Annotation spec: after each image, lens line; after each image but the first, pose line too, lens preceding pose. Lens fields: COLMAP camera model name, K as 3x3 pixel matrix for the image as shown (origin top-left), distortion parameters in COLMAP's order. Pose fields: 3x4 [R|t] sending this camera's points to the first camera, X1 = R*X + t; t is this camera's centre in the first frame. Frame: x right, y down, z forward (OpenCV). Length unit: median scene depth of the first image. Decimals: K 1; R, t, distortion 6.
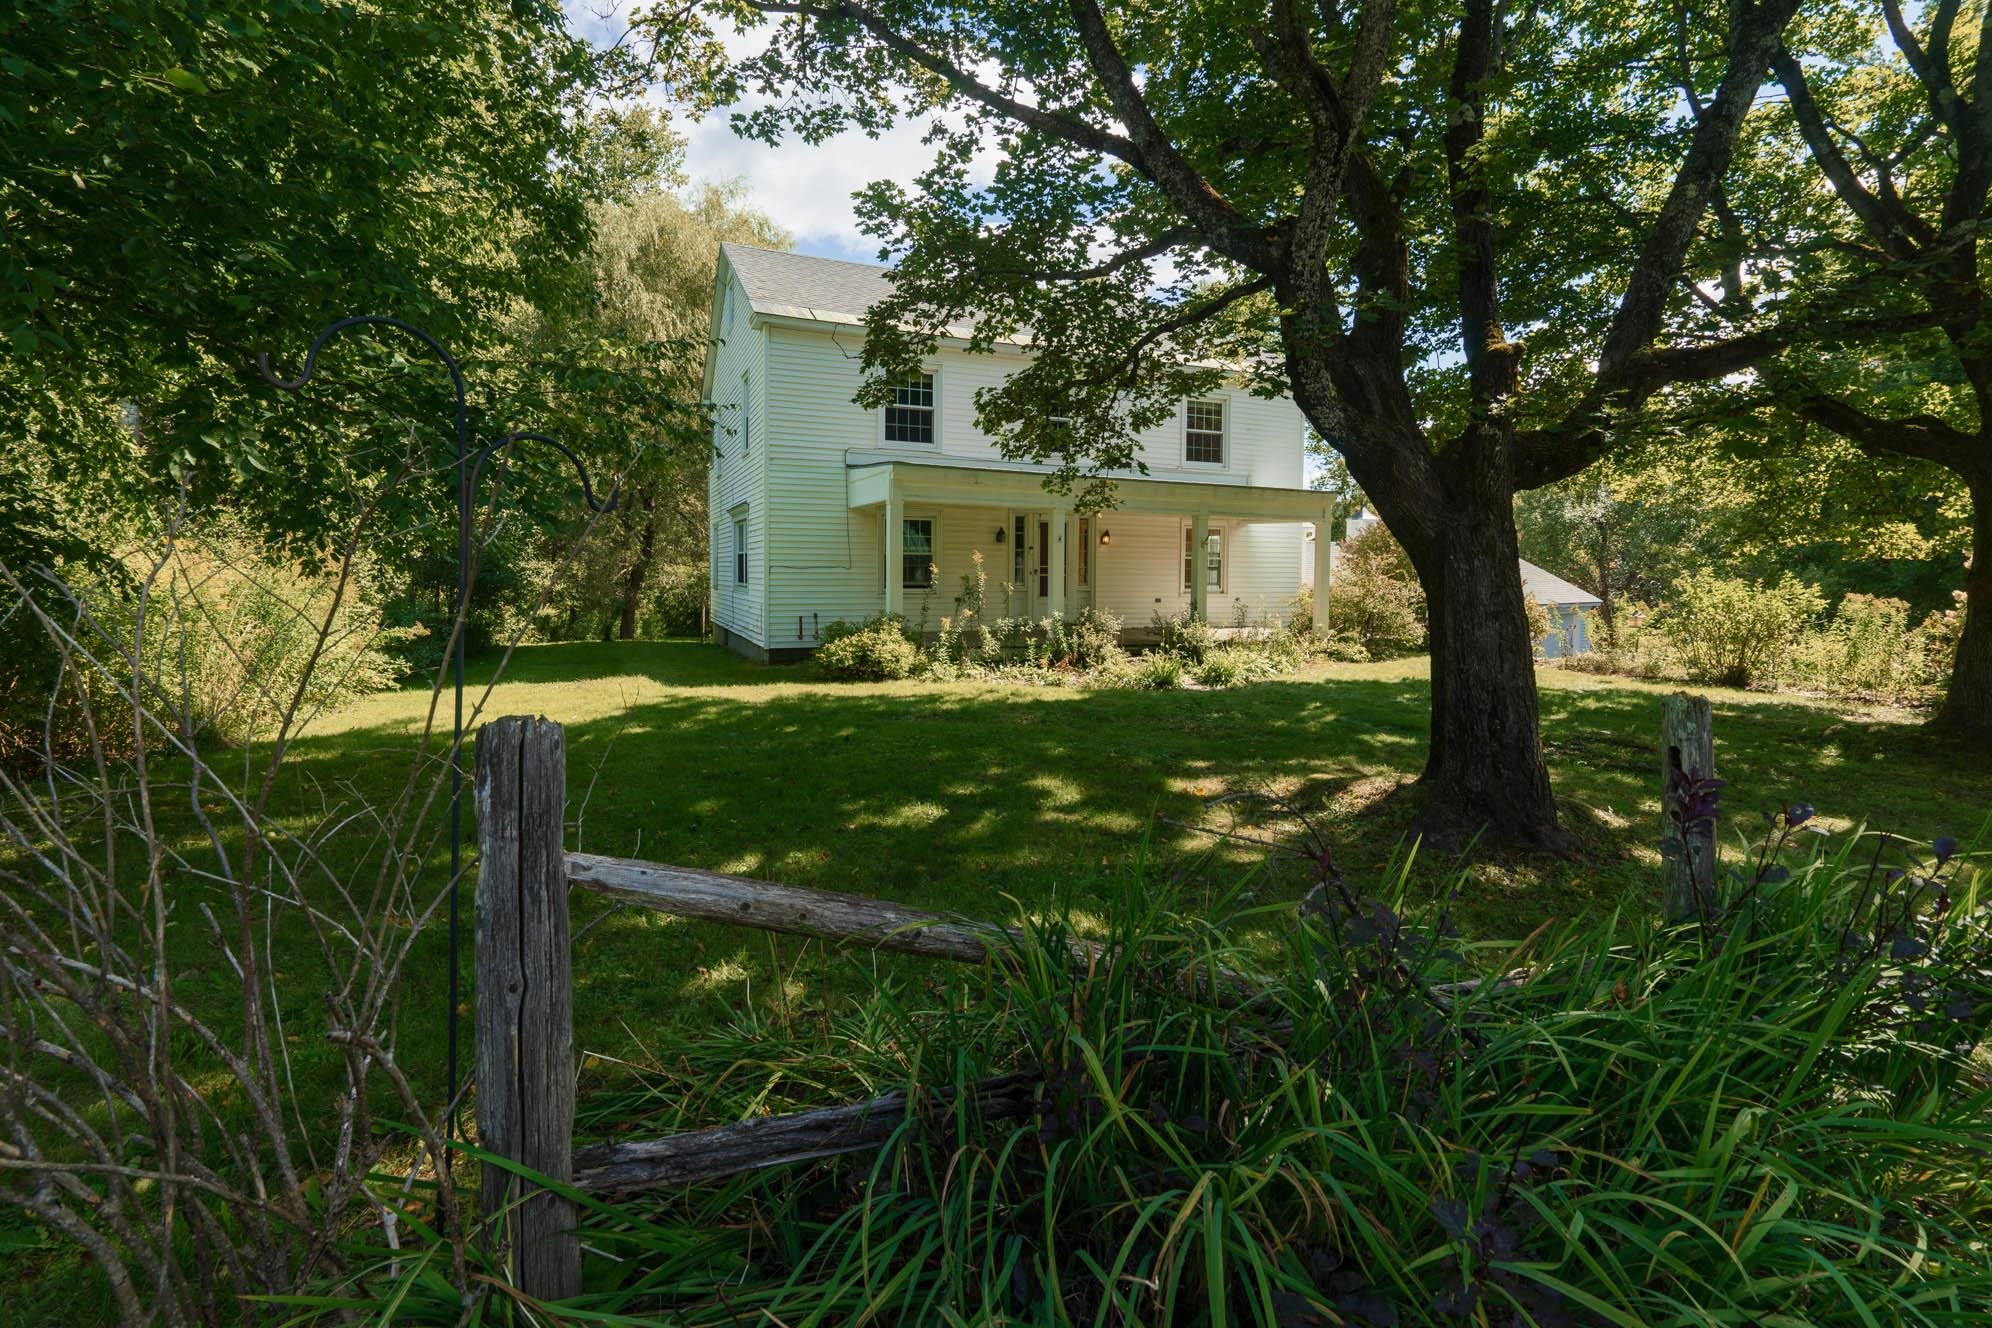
lens RADIAL K [[959.8, 0, 998.3], [0, 959.8, 593.8], [0, 0, 1]] dist [-0.001196, -0.000016]
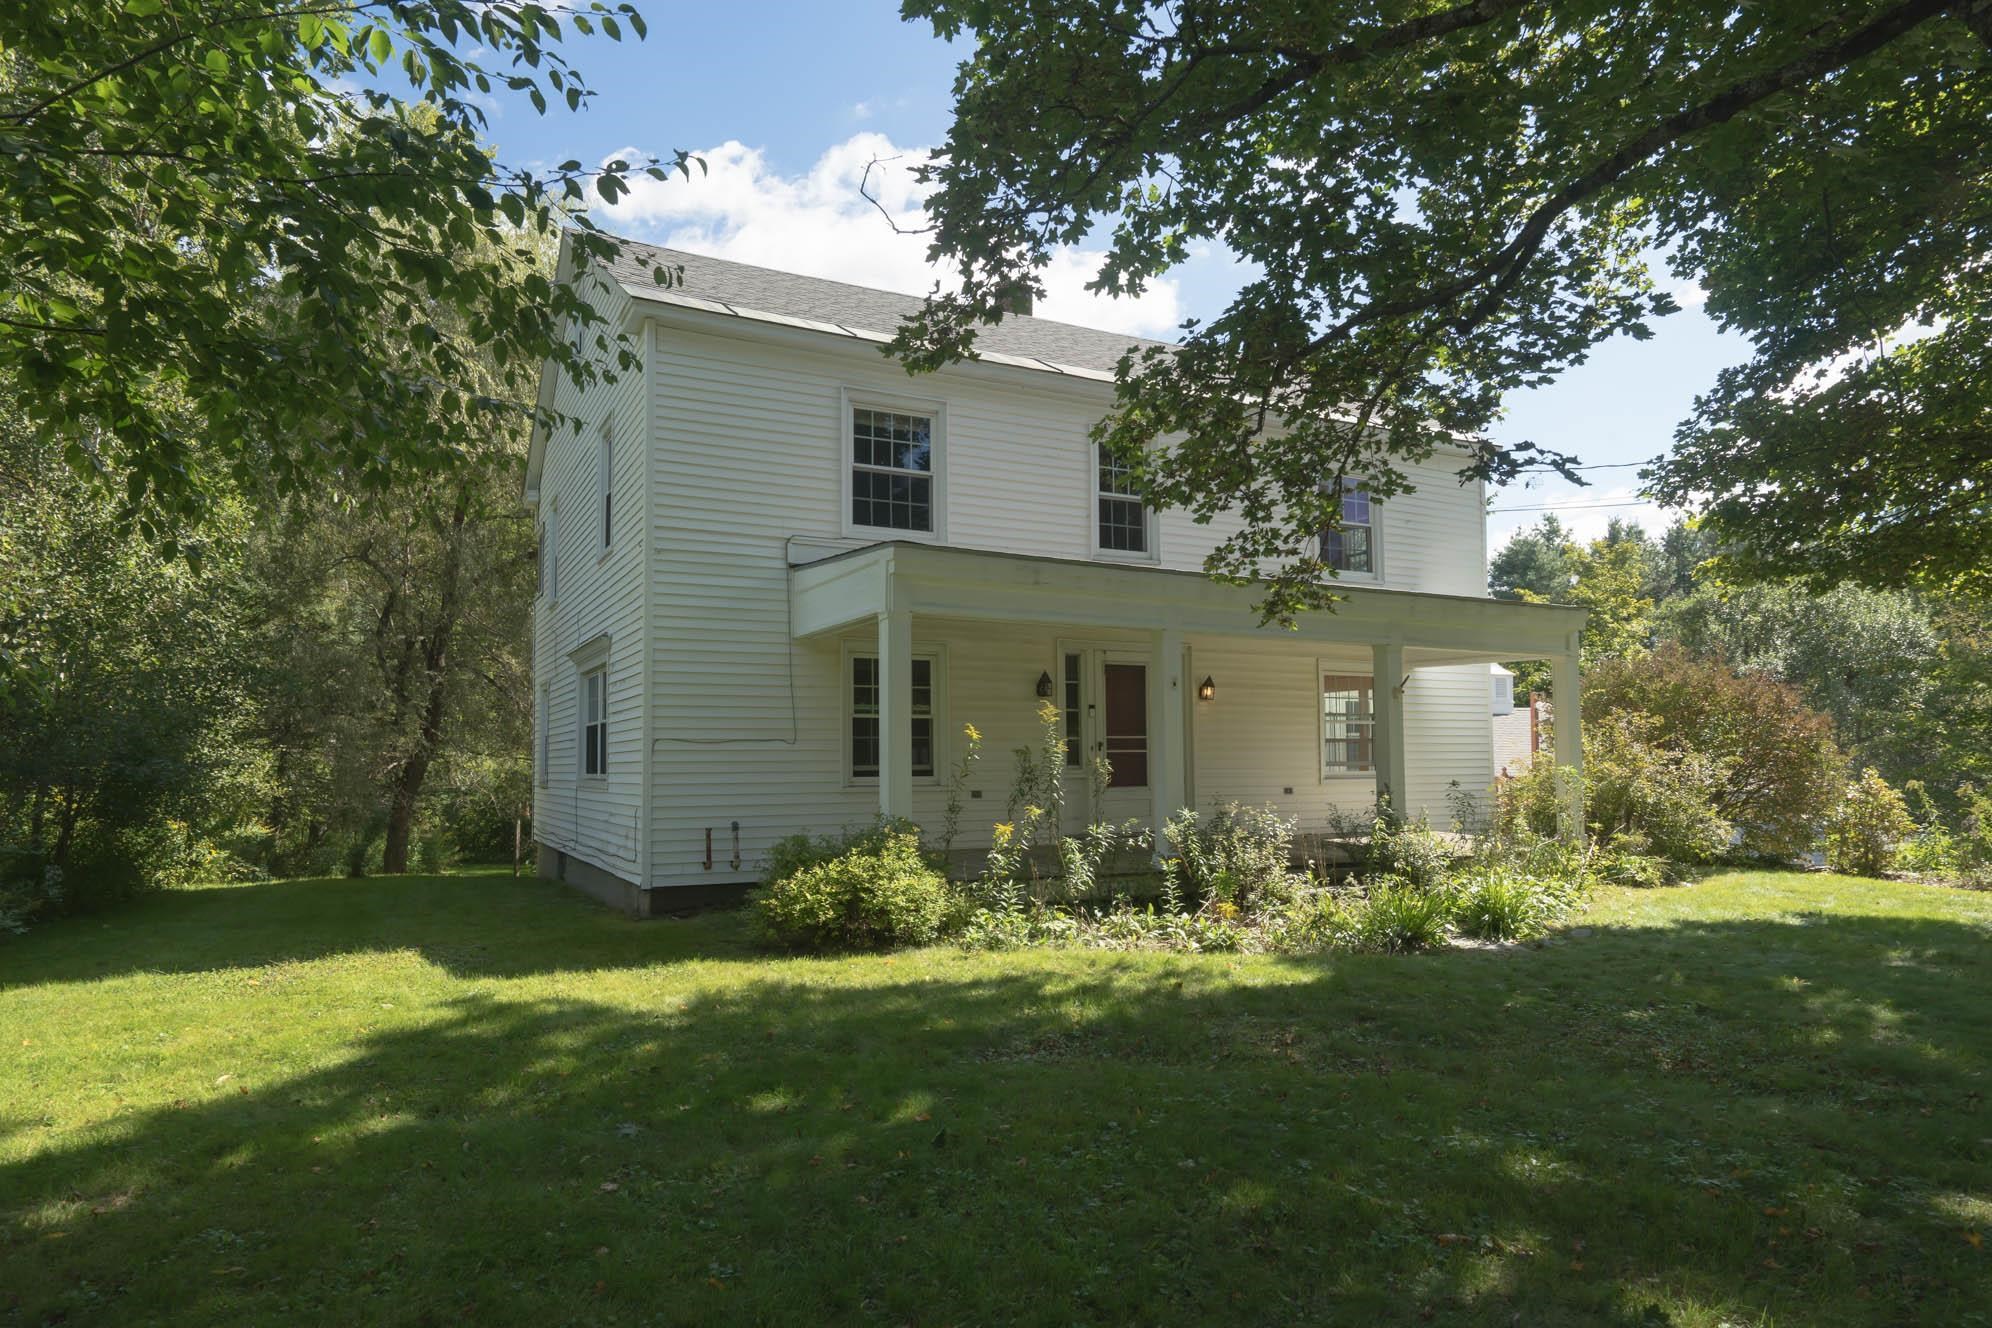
lens RADIAL K [[1179.2, 0, 996.7], [0, 1179.2, 694.0], [0, 0, 1]] dist [0.003918, 0.000890]
pose [[0.995704, -0.010341, 0.092011, -0.111356], [0.018425, 0.995998, -0.087454, 0.009690], [-0.090738, 0.088774, 0.991910, 0.323957]]
